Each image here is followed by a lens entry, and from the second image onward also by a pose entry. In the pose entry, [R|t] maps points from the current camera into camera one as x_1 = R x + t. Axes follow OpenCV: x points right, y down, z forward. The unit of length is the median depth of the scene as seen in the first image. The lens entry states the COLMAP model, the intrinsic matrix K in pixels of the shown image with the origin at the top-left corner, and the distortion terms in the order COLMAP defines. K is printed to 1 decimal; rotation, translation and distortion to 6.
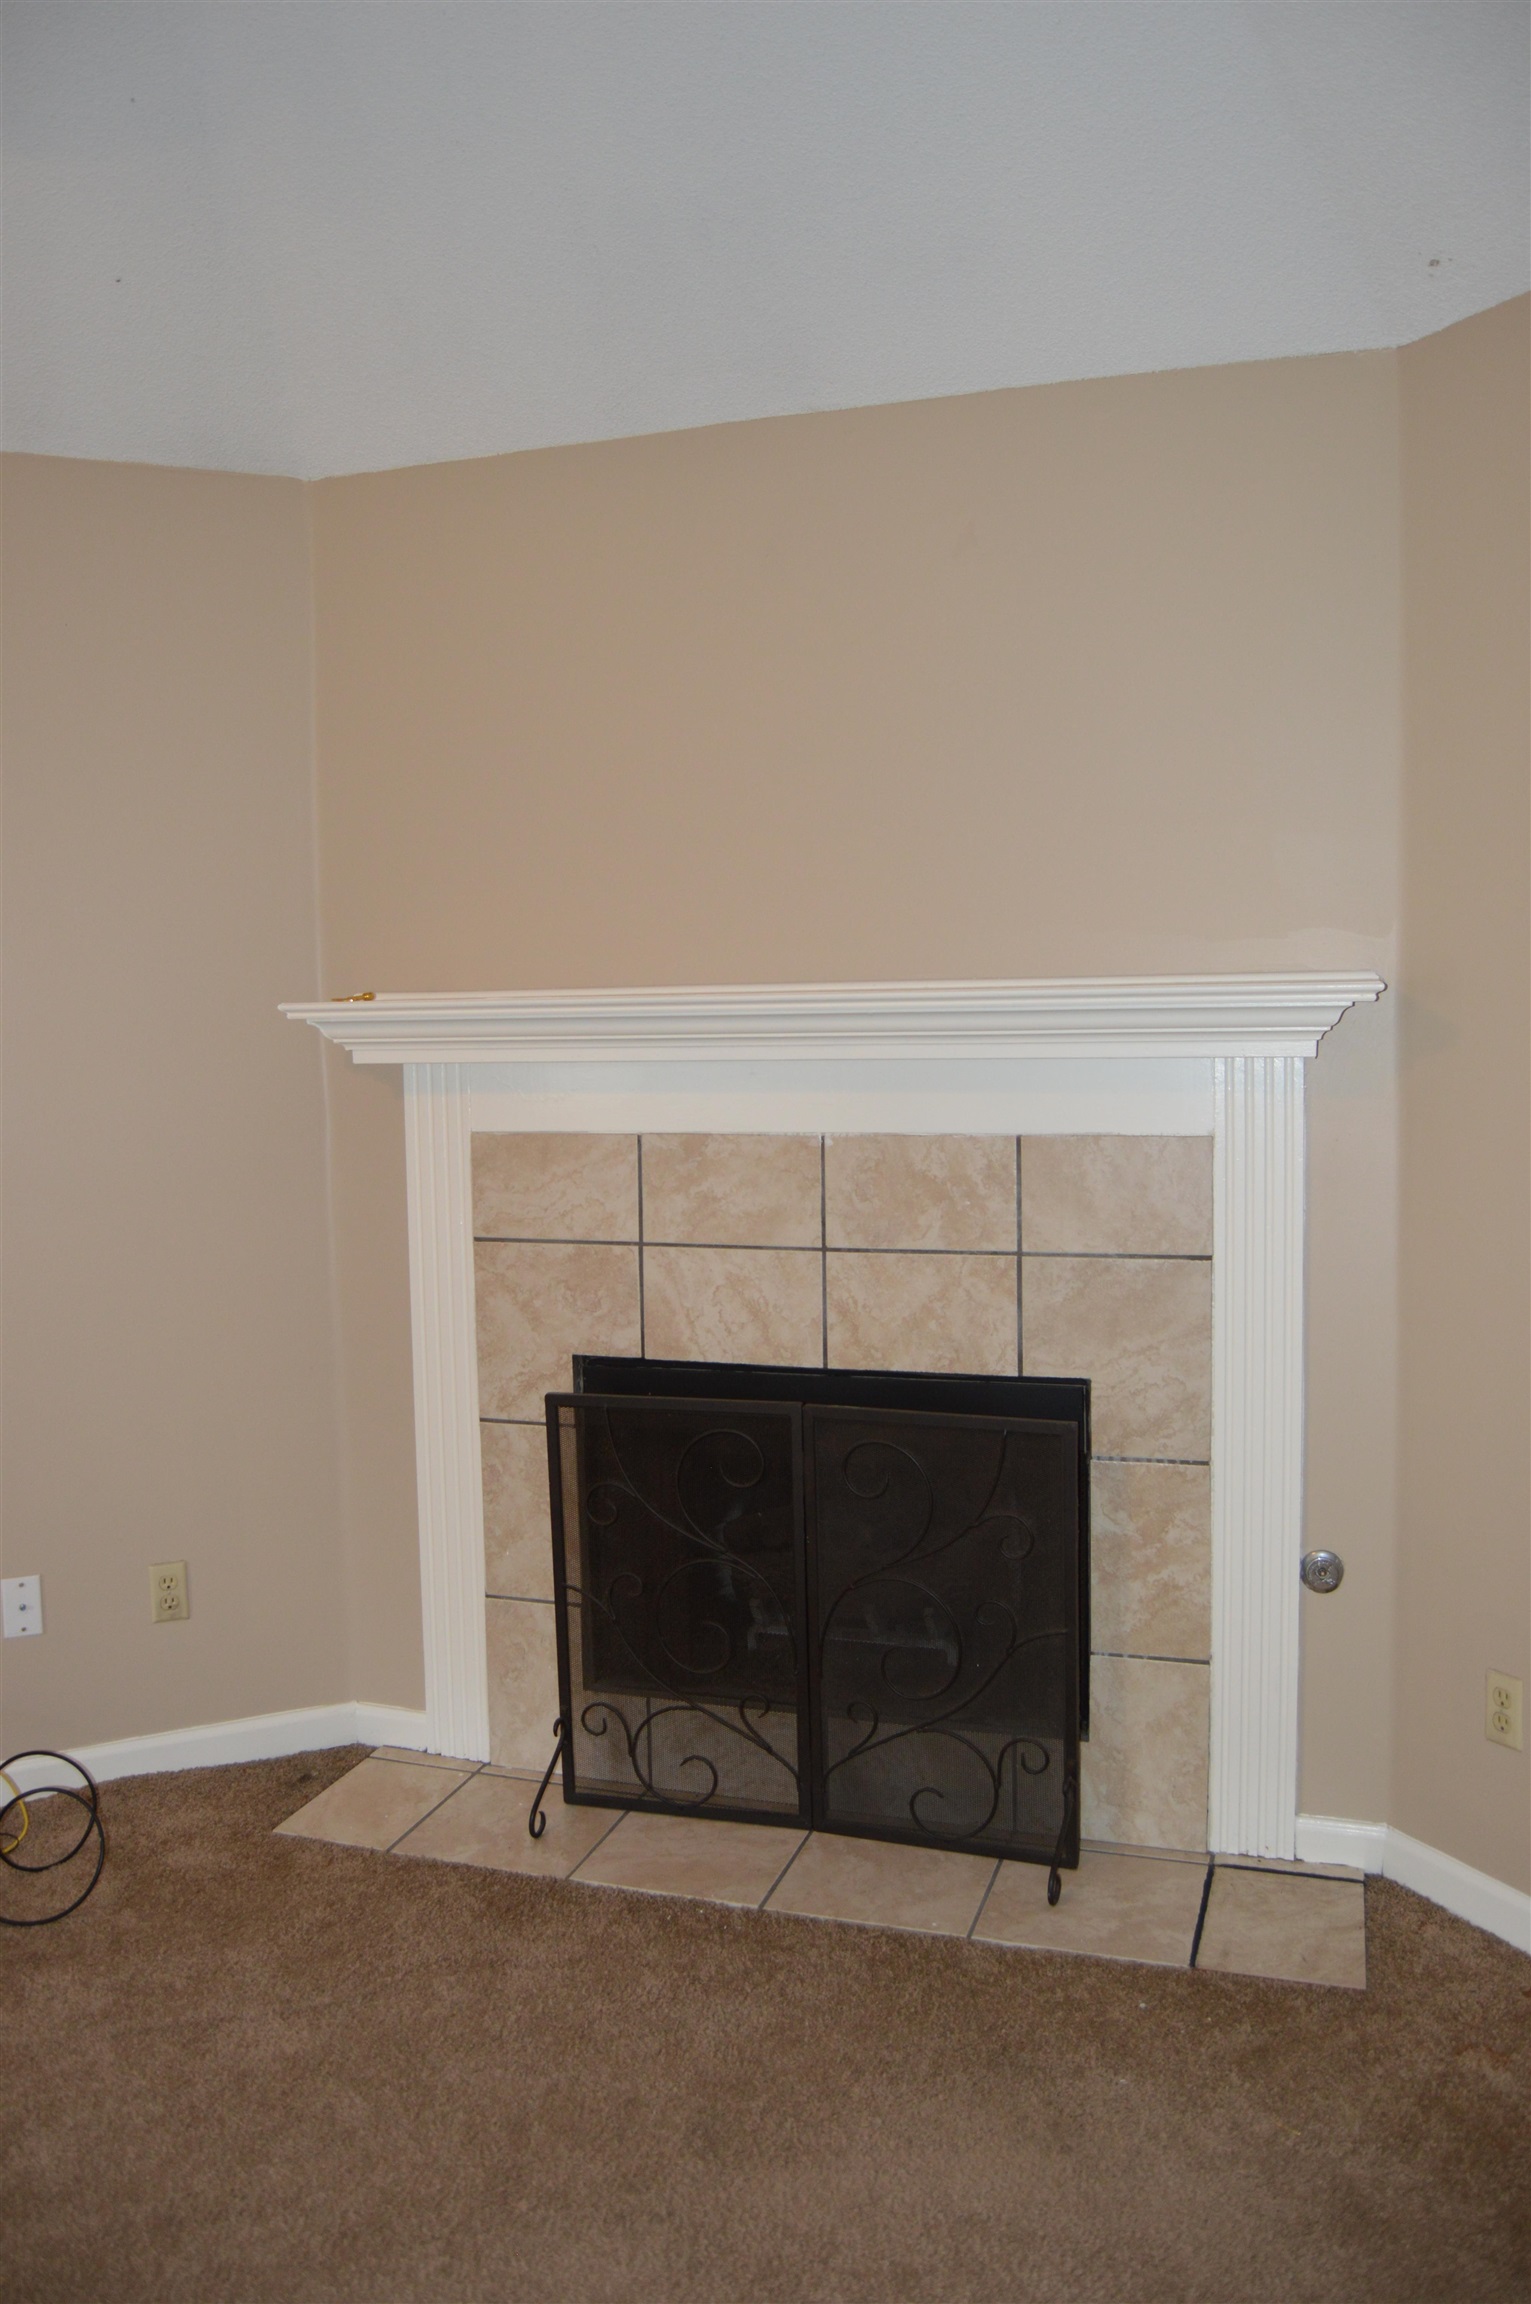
lens RADIAL K [[1895.0, 0, 764.4], [0, 1895.0, 1161.0], [0, 0, 1]] dist [-0.066086, 0.003518]
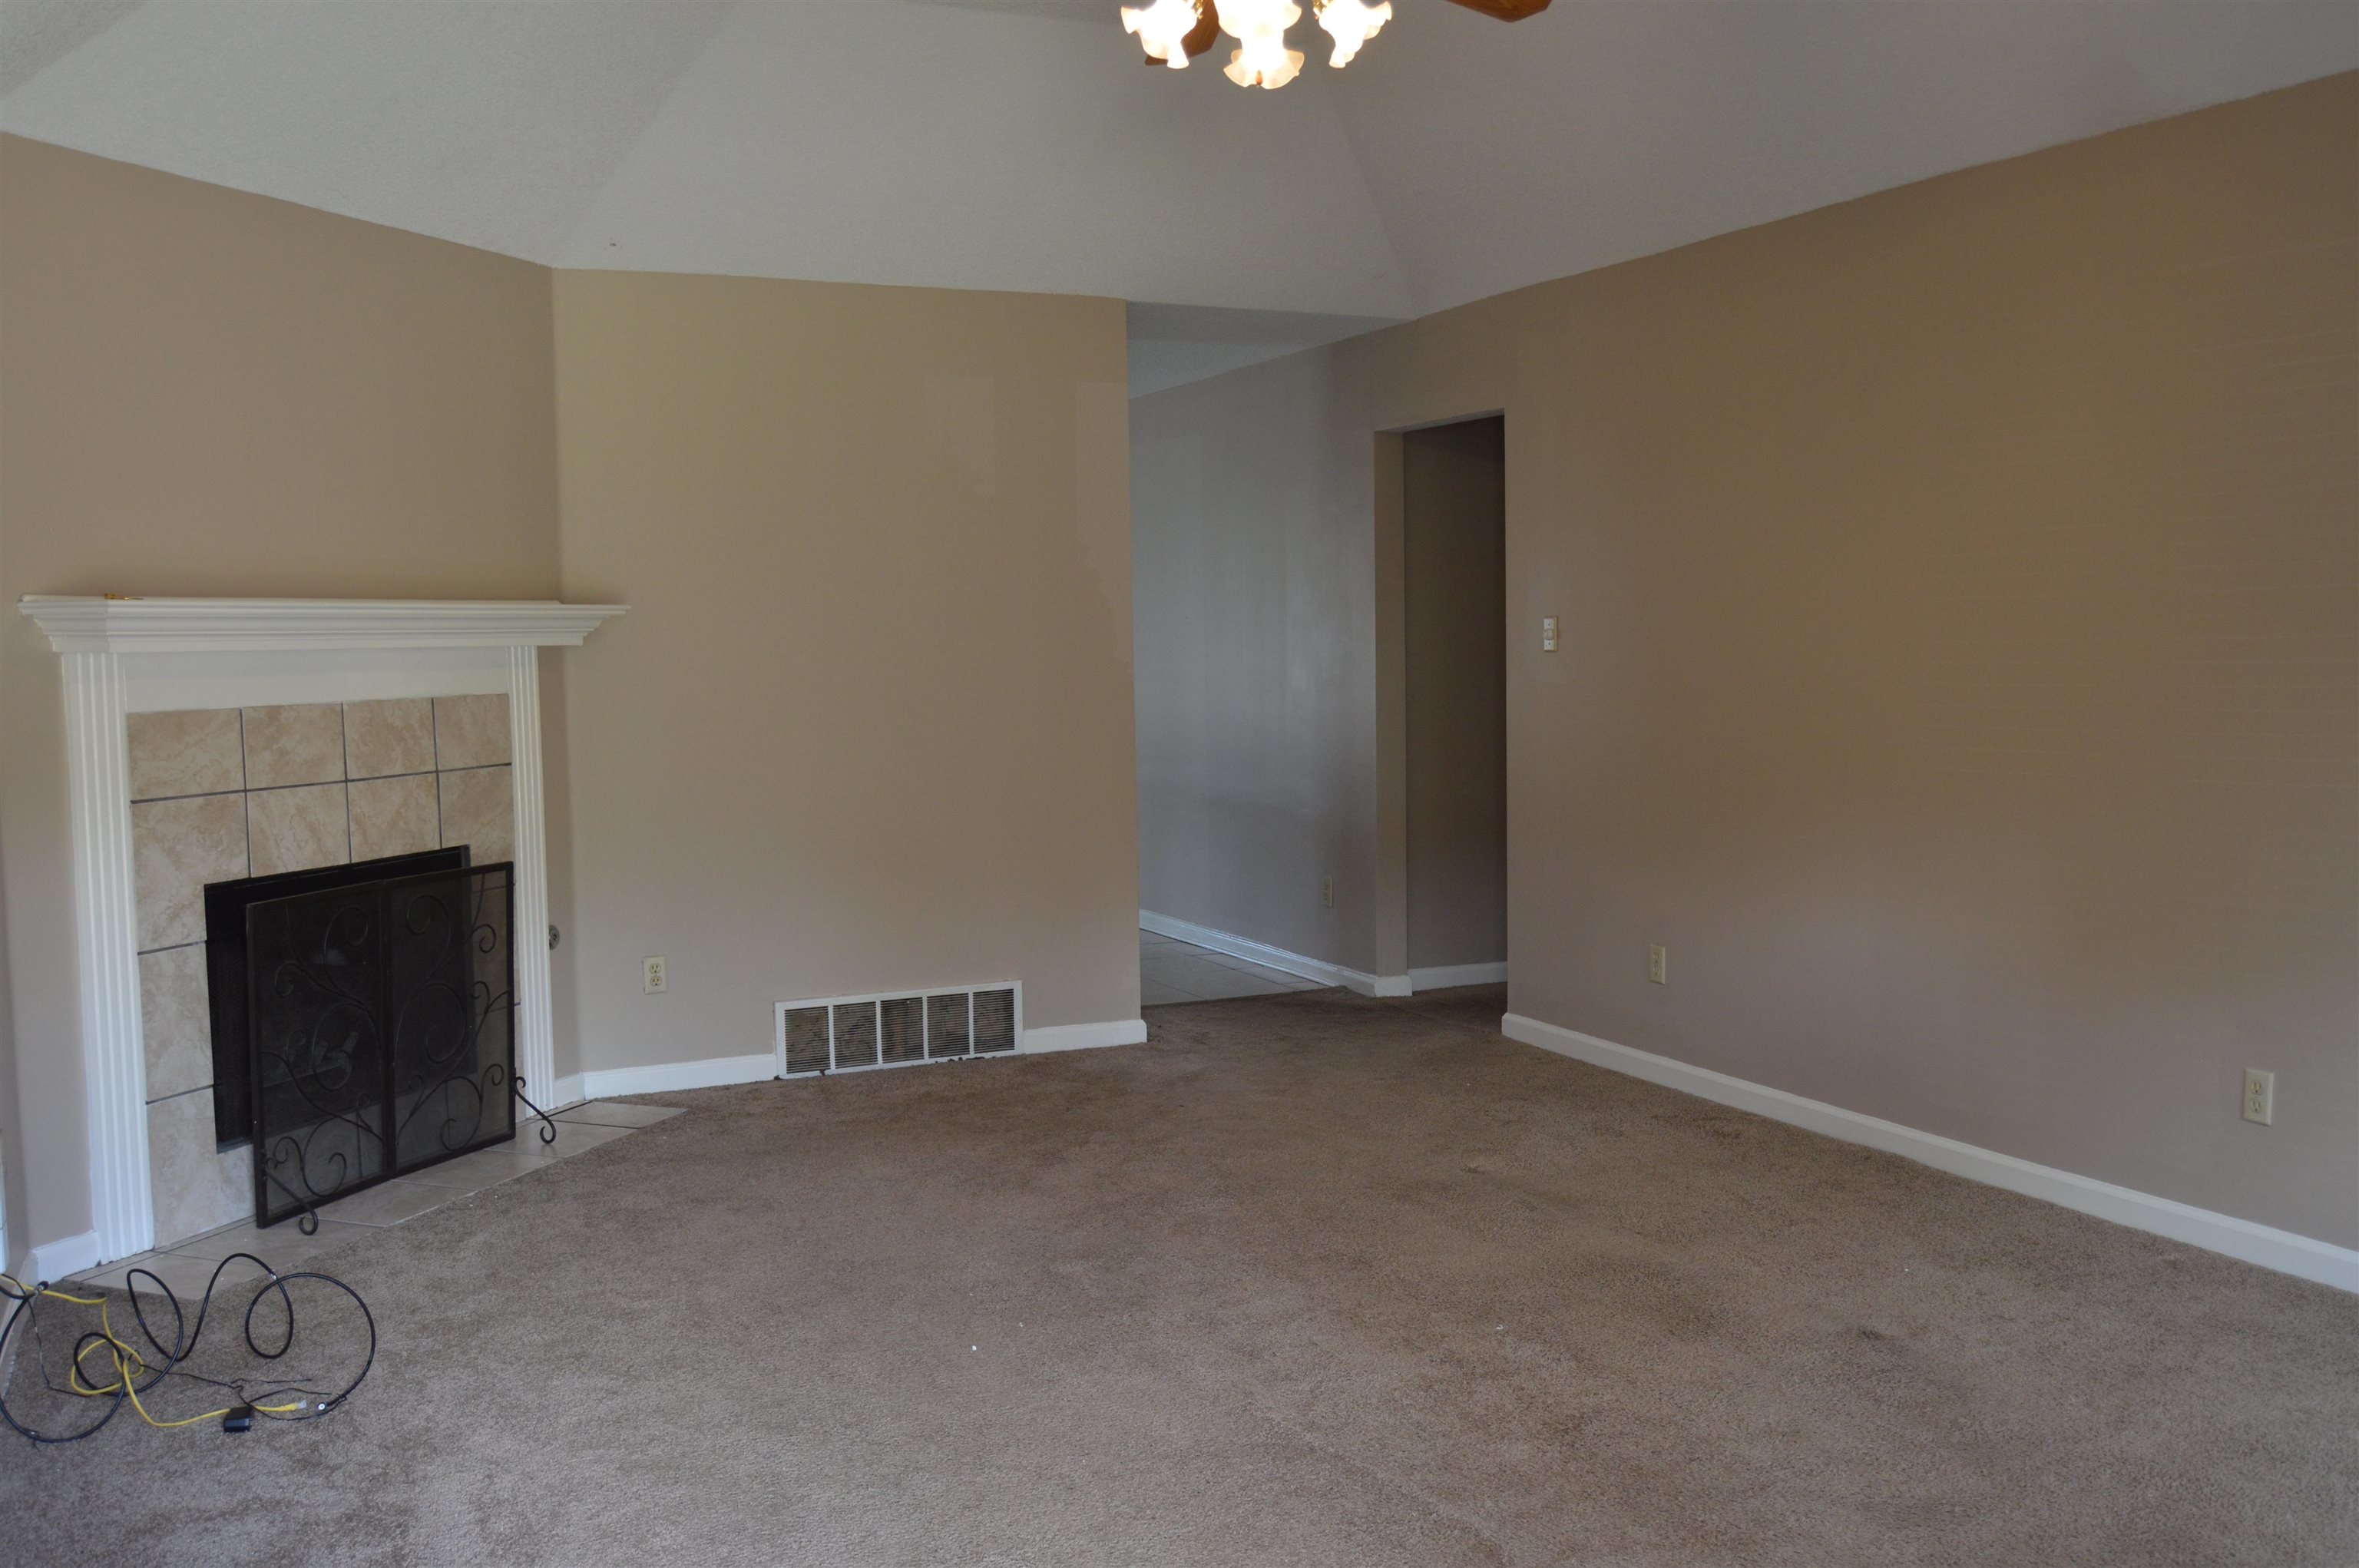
lens RADIAL K [[2041.5, 0, 1179.4], [0, 2041.5, 781.3], [0, 0, 1]] dist [-0.001927, -0.002065]
pose [[0.028572, -0.054775, 0.998090, -1.485871], [0.105657, 0.993069, 0.051474, 0.032943], [-0.993992, 0.103985, 0.034162, 0.301871]]
